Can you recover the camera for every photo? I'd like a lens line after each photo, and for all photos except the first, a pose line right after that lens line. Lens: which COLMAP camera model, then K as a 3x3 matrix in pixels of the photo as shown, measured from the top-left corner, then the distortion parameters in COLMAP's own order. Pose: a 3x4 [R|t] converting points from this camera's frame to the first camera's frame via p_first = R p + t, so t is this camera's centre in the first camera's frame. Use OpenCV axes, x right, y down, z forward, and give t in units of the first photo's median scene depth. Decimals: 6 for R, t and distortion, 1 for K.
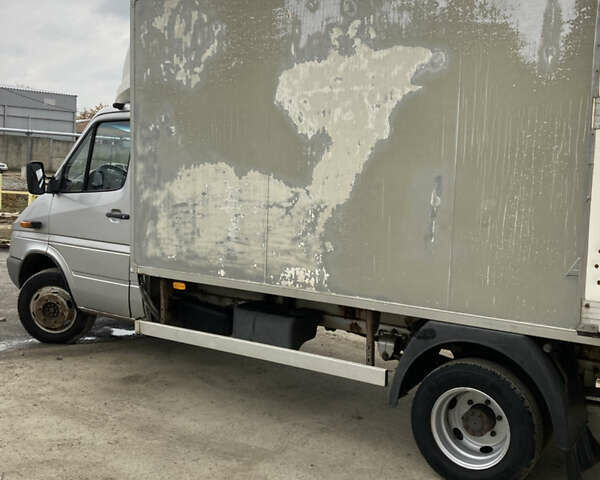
lens RADIAL K [[664.2, 0, 300.0], [0, 664.2, 240.0], [0, 0, 1]] dist [0.069684, -0.132139]
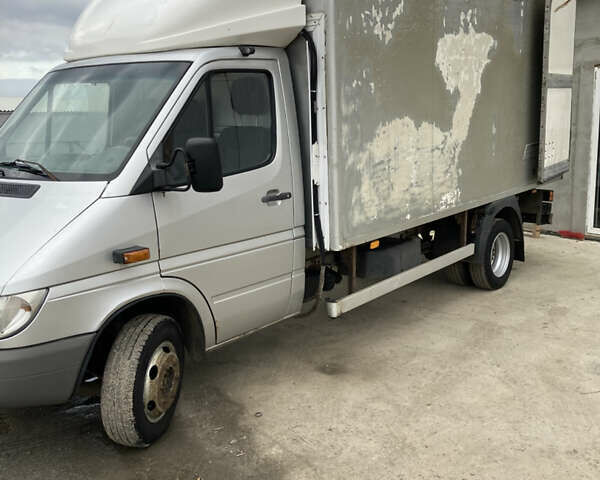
lens RADIAL K [[672.6, 0, 300.2], [0, 672.6, 250.7], [0, 0, 1]] dist [0.098766, -0.404264]
pose [[0.084248, -0.250944, 0.964328, -1.246216], [0.132479, 0.961998, 0.238764, -0.191456], [-0.987599, 0.107638, 0.114291, 1.059190]]
